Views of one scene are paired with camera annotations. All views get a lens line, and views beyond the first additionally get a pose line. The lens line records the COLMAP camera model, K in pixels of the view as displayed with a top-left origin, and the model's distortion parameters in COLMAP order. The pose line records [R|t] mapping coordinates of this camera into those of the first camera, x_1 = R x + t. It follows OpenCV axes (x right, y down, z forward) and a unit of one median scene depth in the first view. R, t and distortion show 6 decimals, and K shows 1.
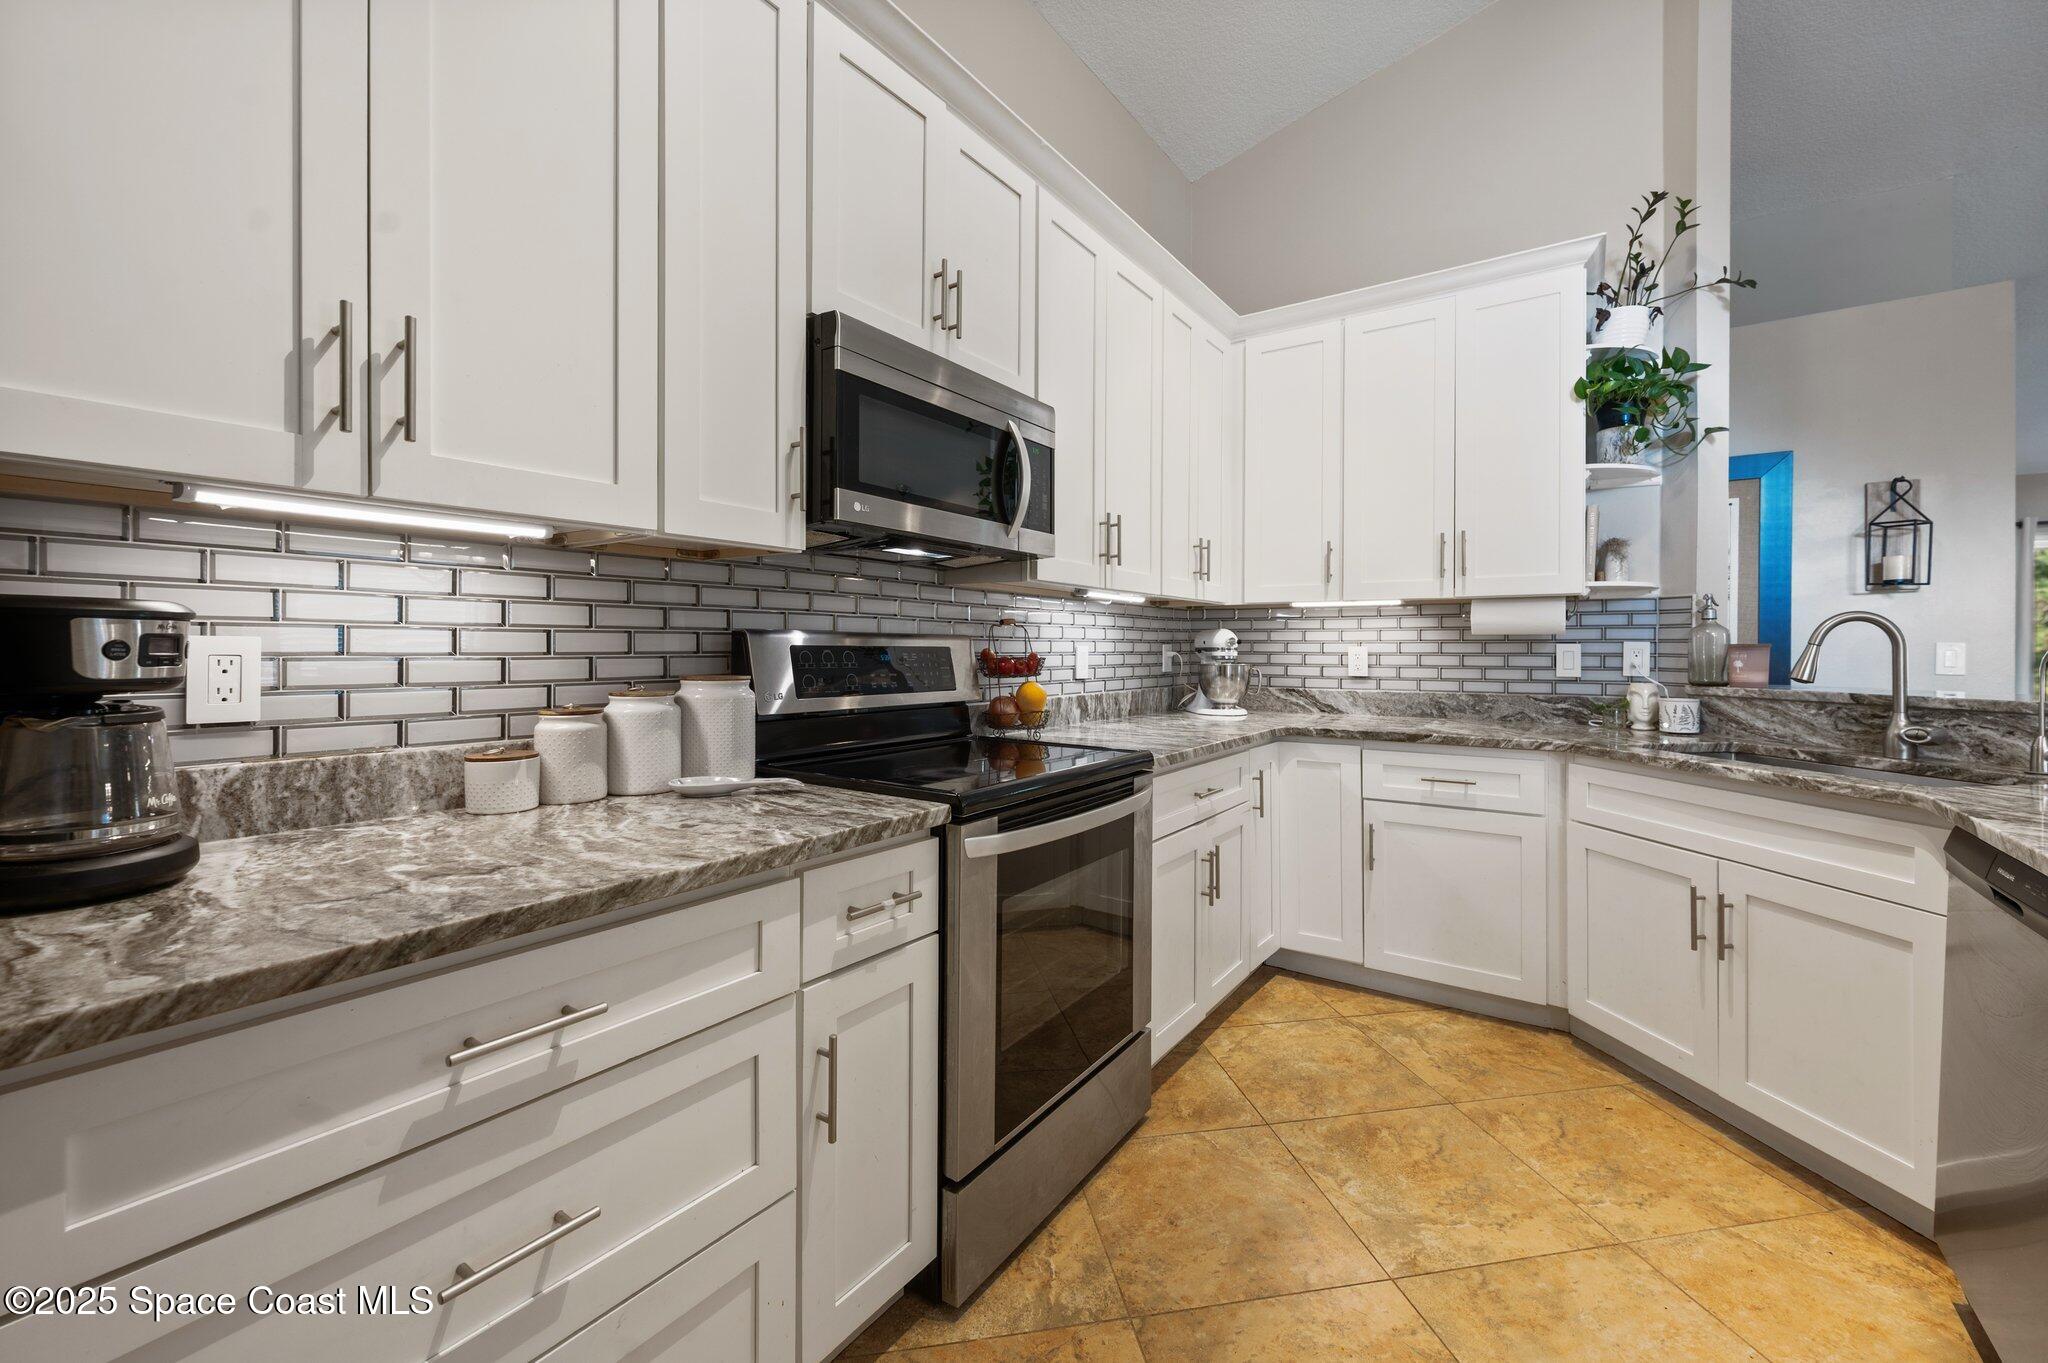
lens RADIAL K [[833.8, 0, 1036.0], [0, 833.8, 651.6], [0, 0, 1]] dist [0.001399, 0.000171]
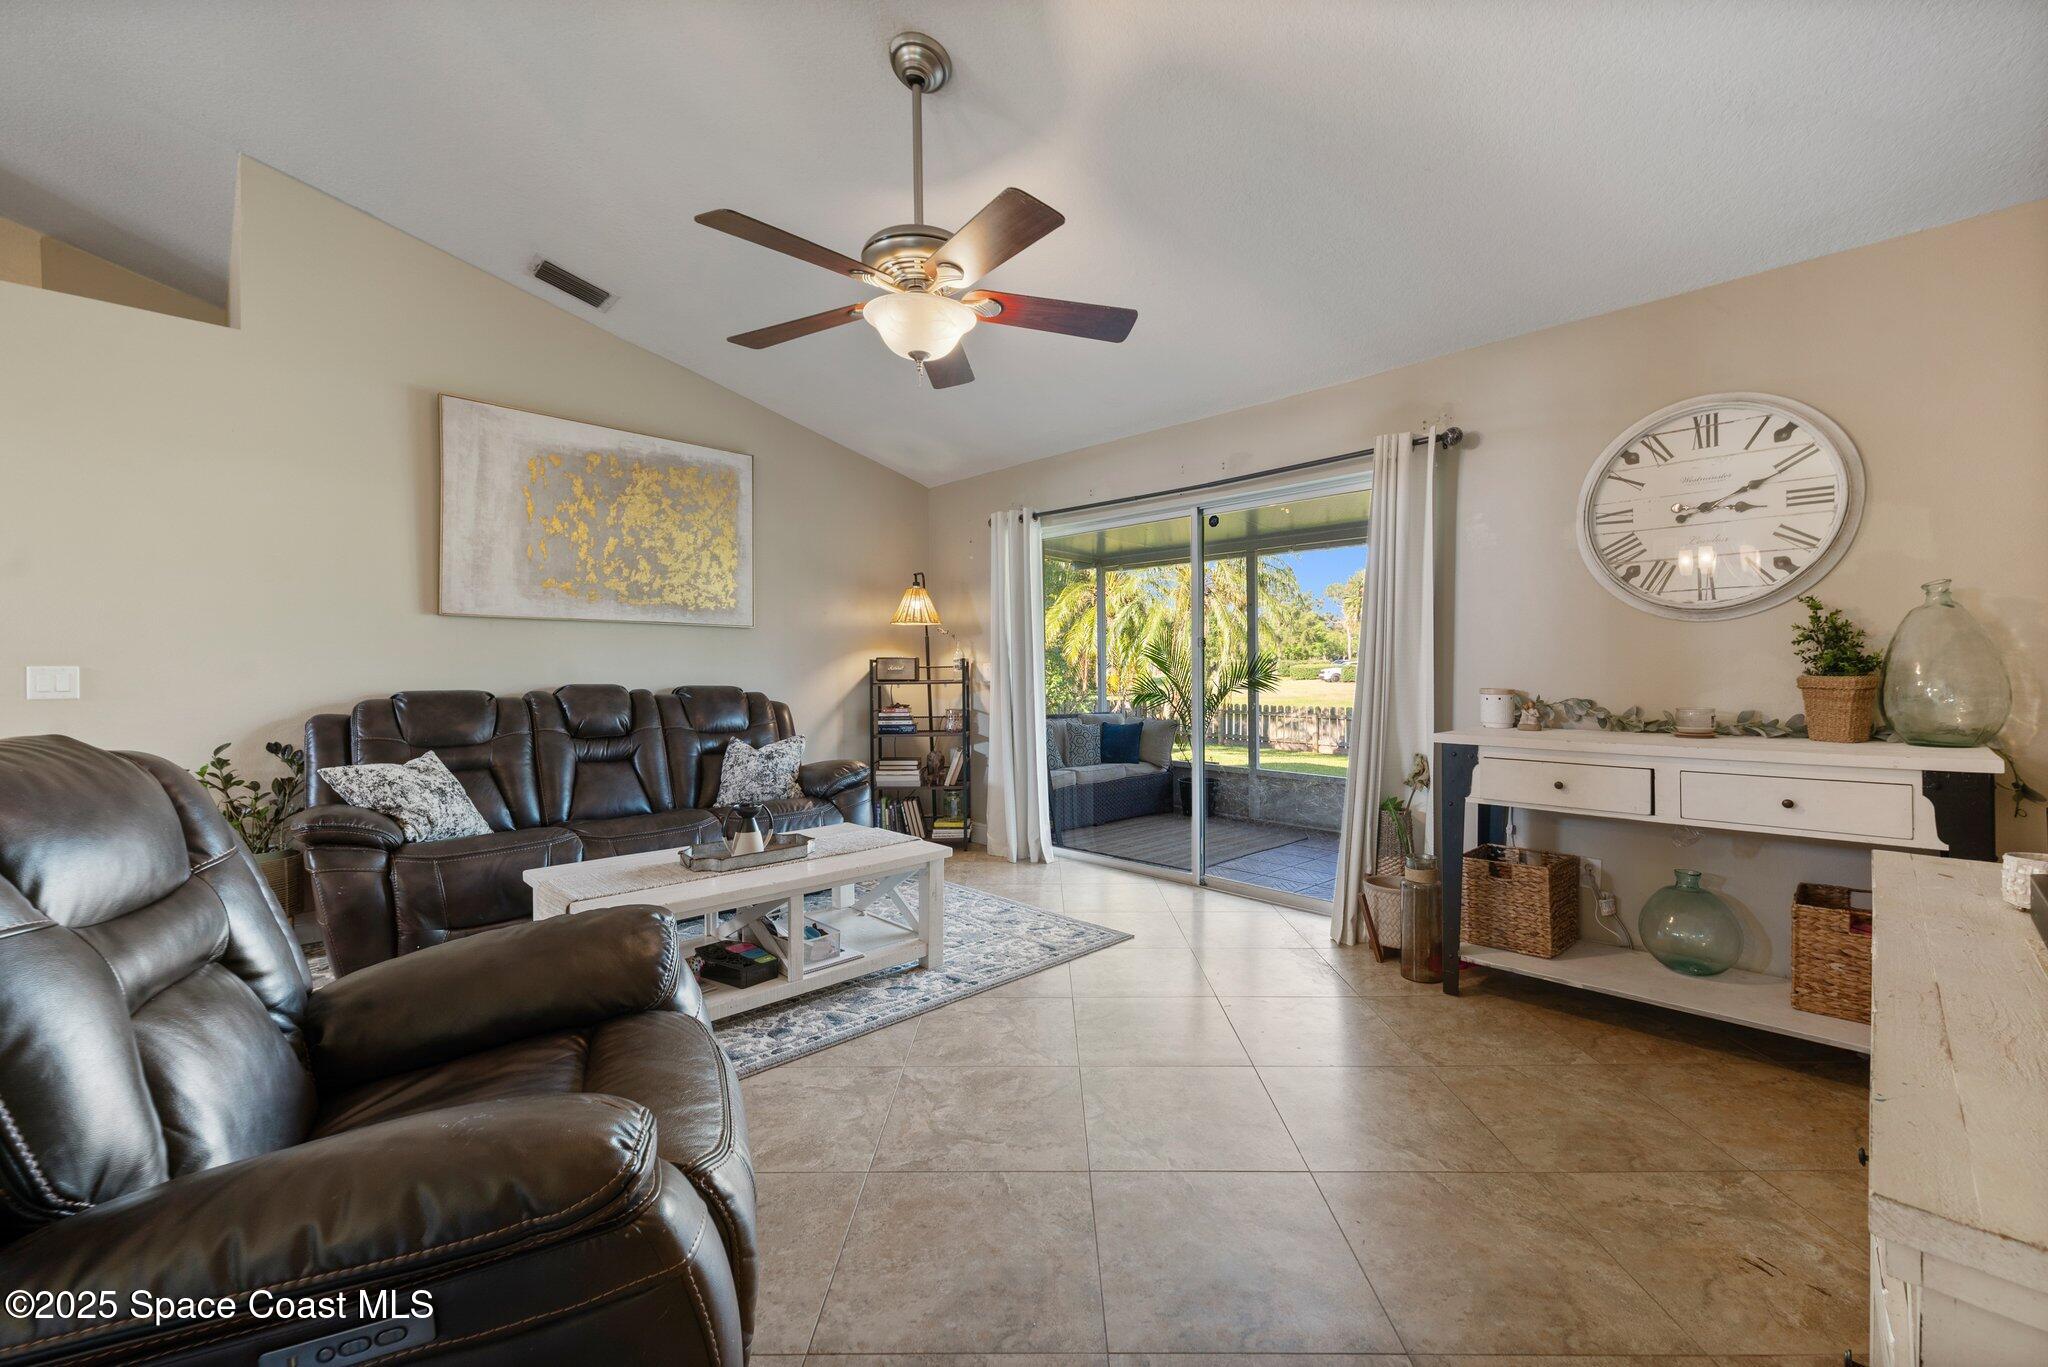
lens RADIAL K [[819.5, 0, 1035.2], [0, 819.5, 680.1], [0, 0, 1]] dist [0.000109, 0.000264]
pose [[0.981246, -0.007400, -0.192617, 2.862068], [0.009593, 0.999899, 0.010453, 0.011409], [0.192520, -0.012105, 0.981218, 0.379523]]
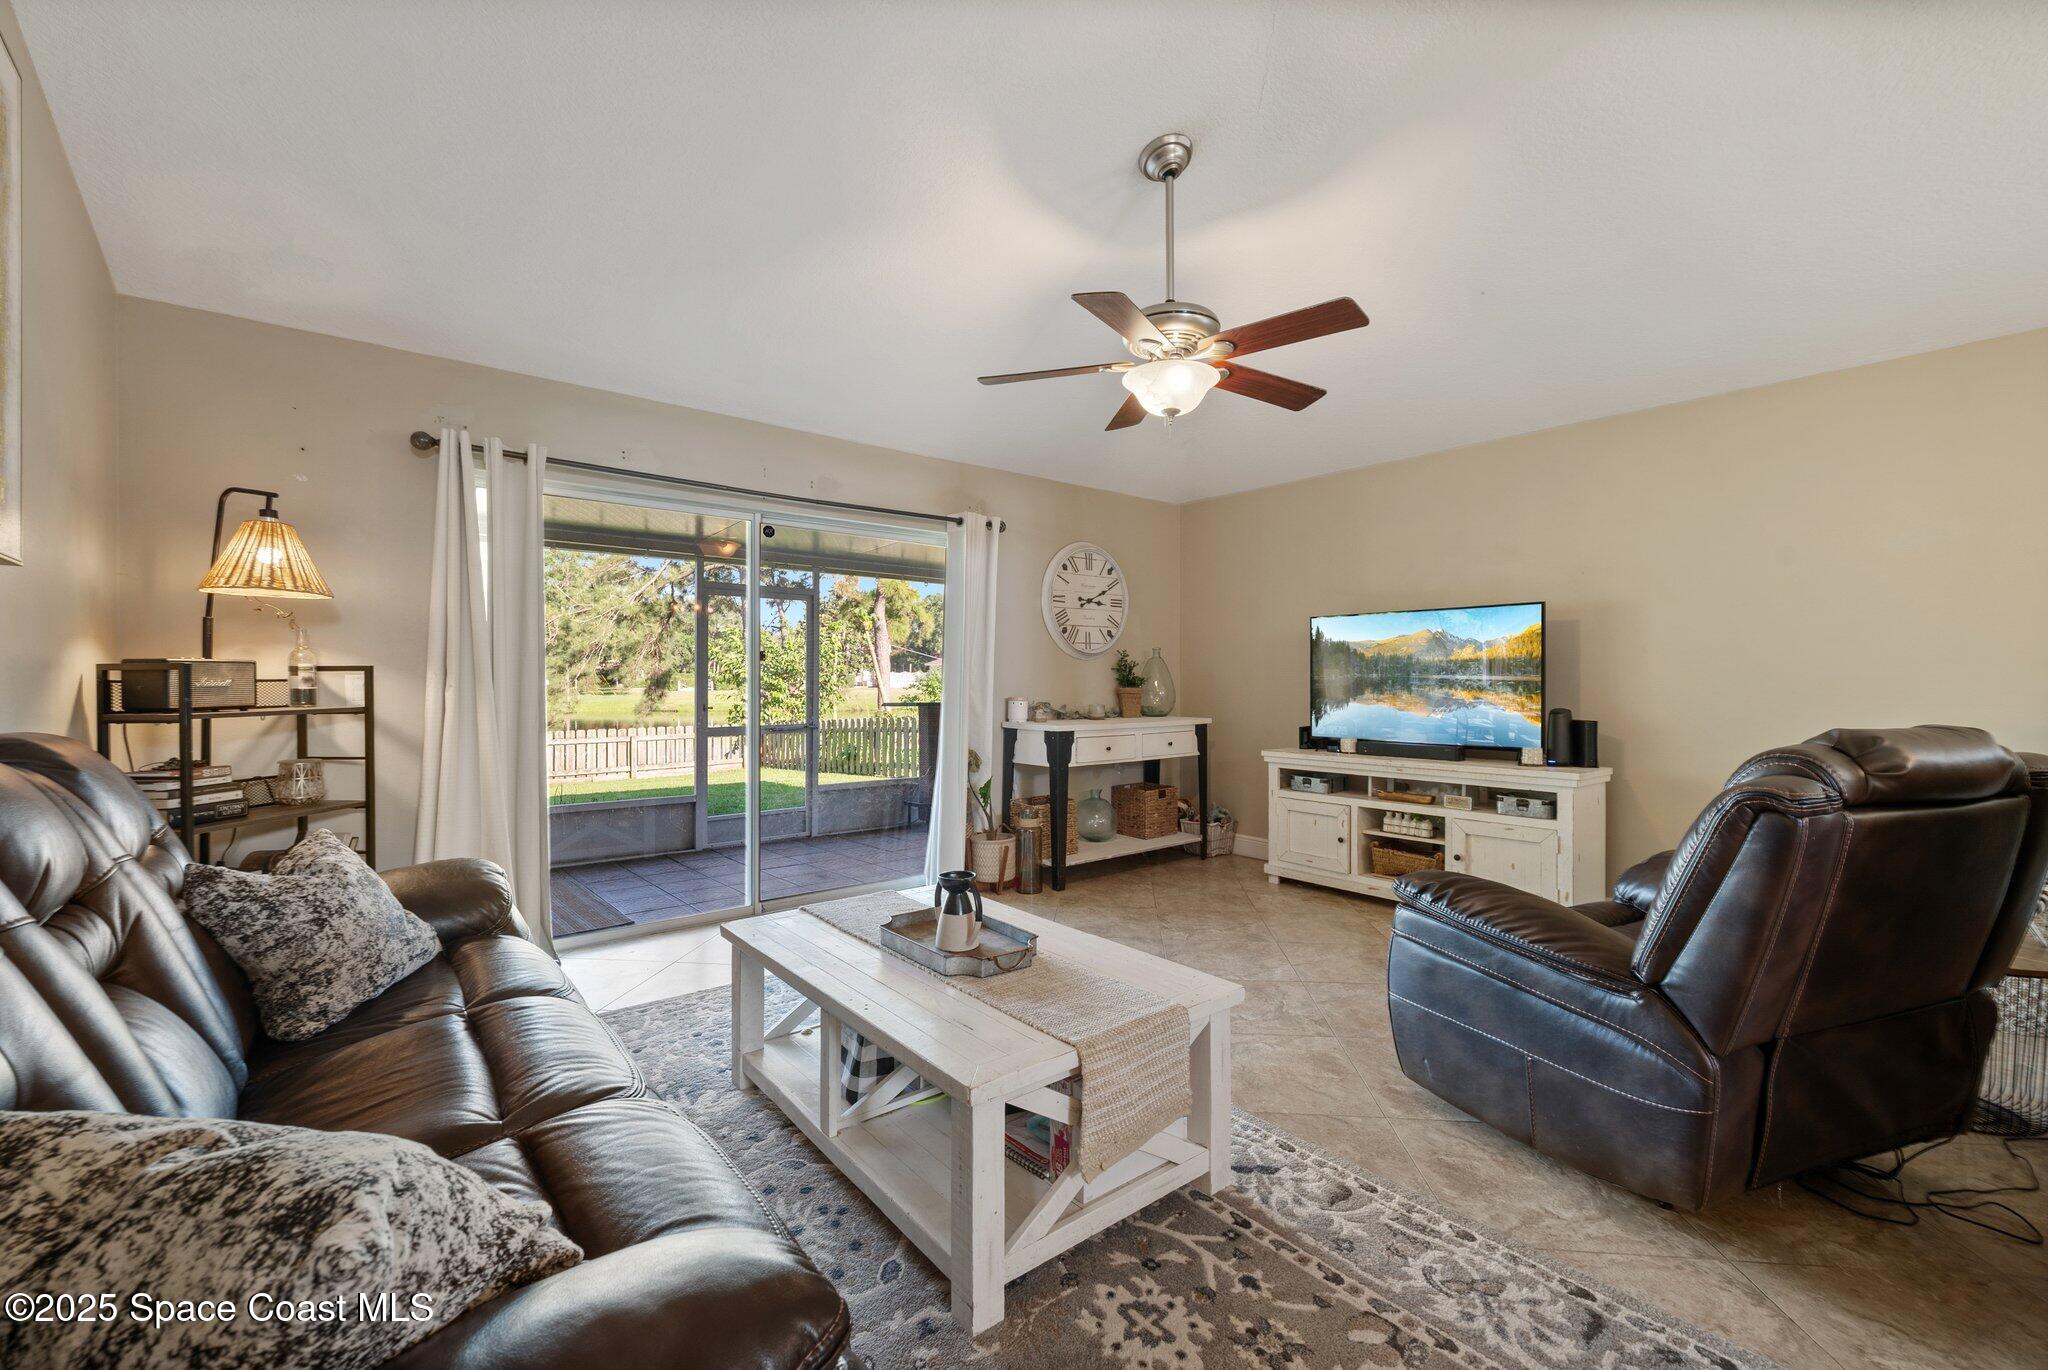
lens RADIAL K [[839.3, 0, 1041.6], [0, 839.3, 684.8], [0, 0, 1]] dist [-0.000272, 0.000024]
pose [[0.276173, -0.010024, 0.961056, 1.539244], [0.004734, 0.999948, 0.009069, -0.001381], [-0.961096, 0.002045, 0.276206, 1.078707]]
